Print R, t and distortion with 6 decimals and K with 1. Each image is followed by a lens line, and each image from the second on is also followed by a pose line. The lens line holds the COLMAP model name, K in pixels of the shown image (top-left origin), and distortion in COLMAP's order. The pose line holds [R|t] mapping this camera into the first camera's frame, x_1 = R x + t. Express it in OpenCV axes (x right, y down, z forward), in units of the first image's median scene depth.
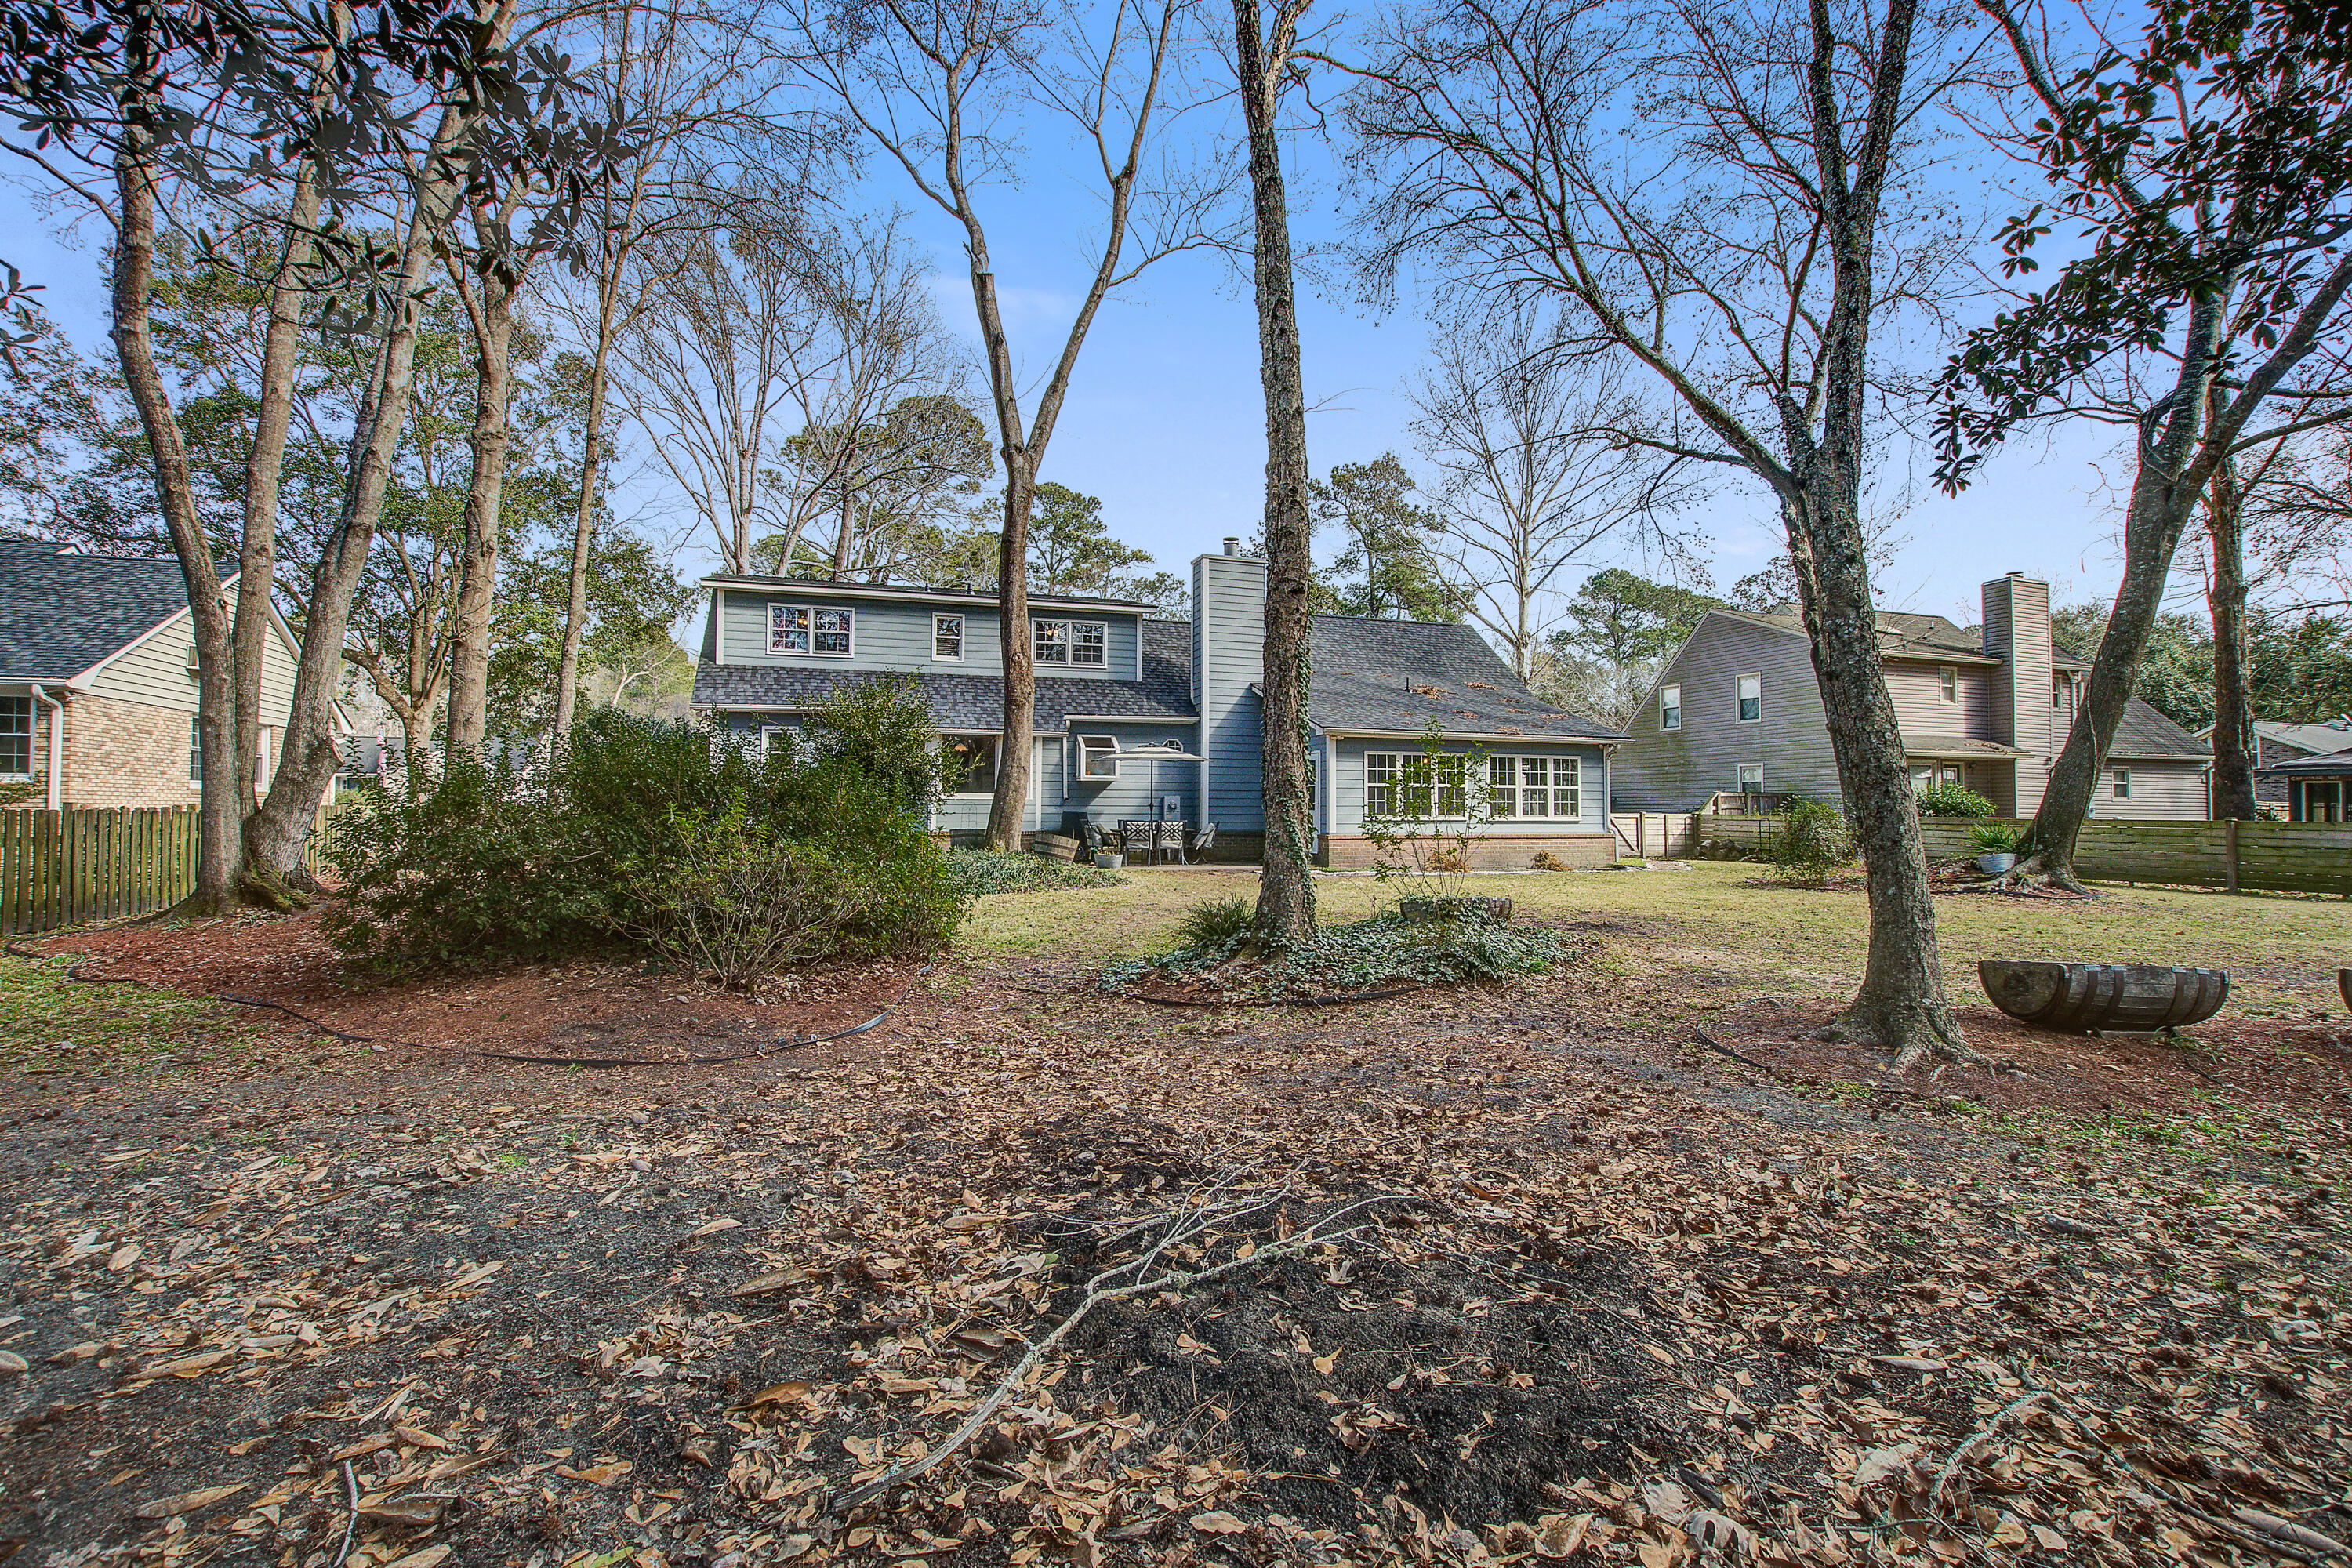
lens RADIAL K [[1068.8, 0, 1169.2], [0, 1068.8, 789.5], [0, 0, 1]] dist [0.000726, -0.000158]
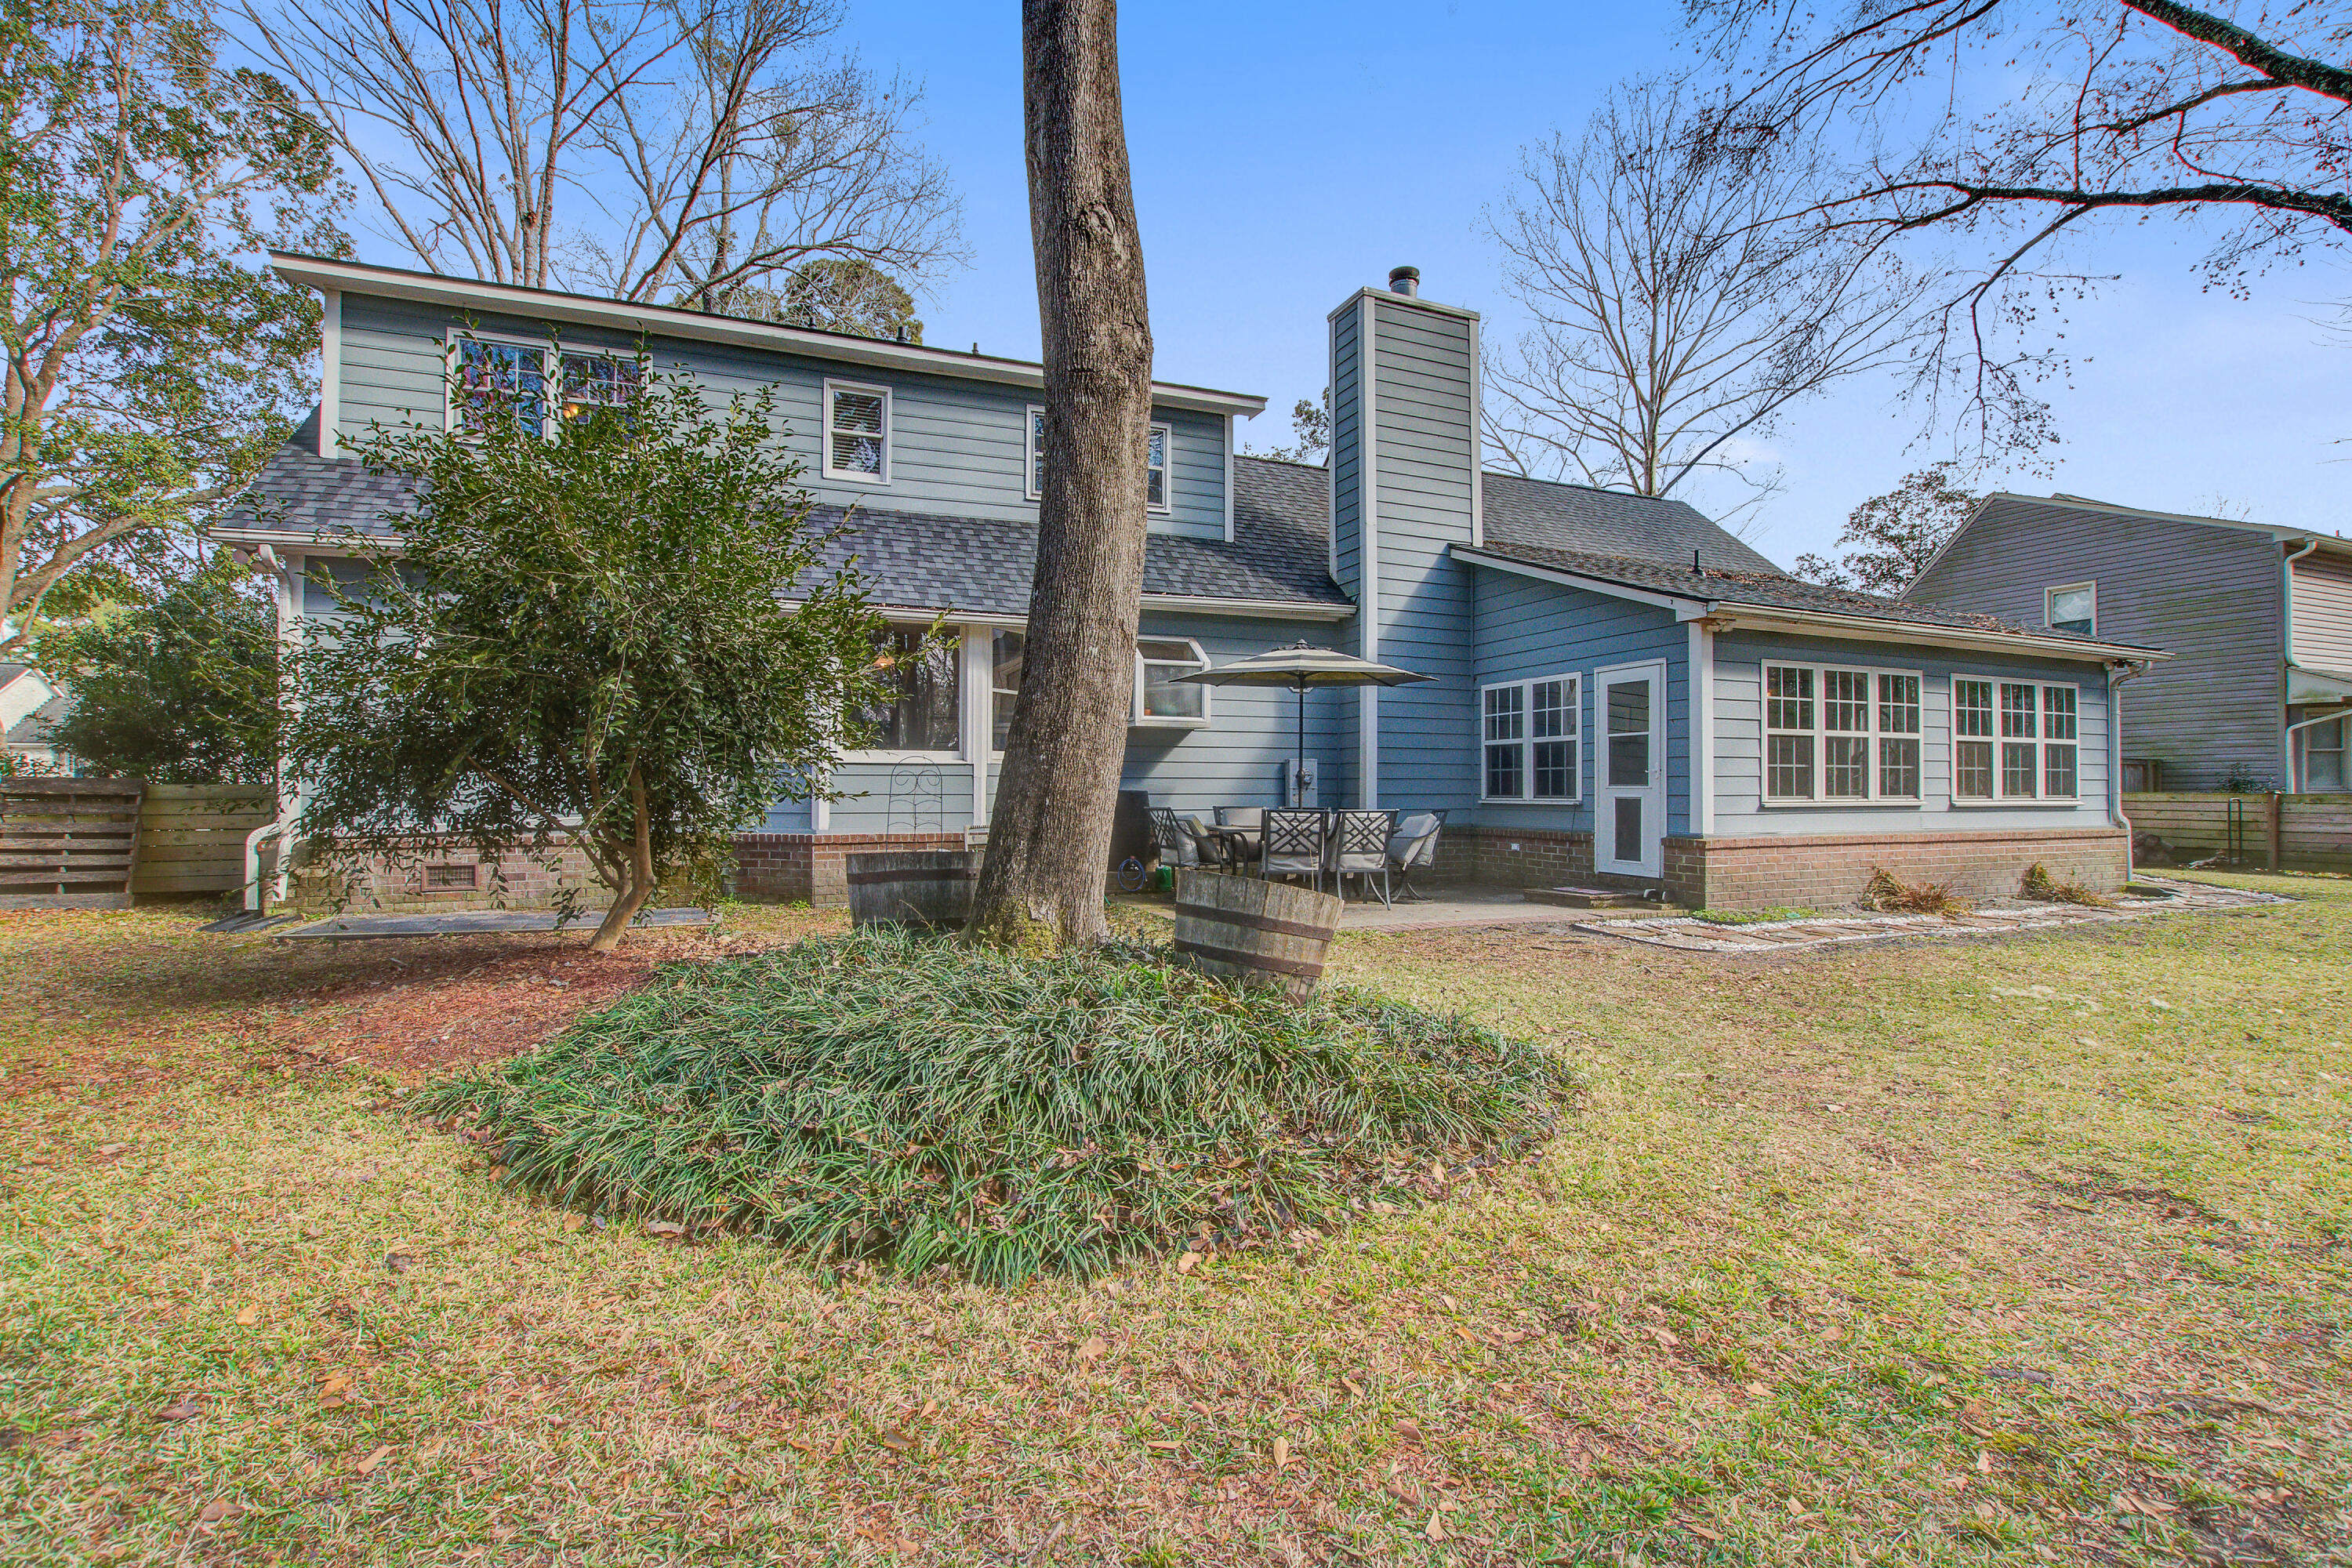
lens RADIAL K [[1068.8, 0, 1187.6], [0, 1068.8, 789.1], [0, 0, 1]] dist [0.000726, -0.000158]
pose [[0.996656, -0.001794, 0.081691, -0.095668], [0.000120, 0.999790, 0.020494, 0.010351], [-0.081711, -0.020416, 0.996447, 0.494089]]
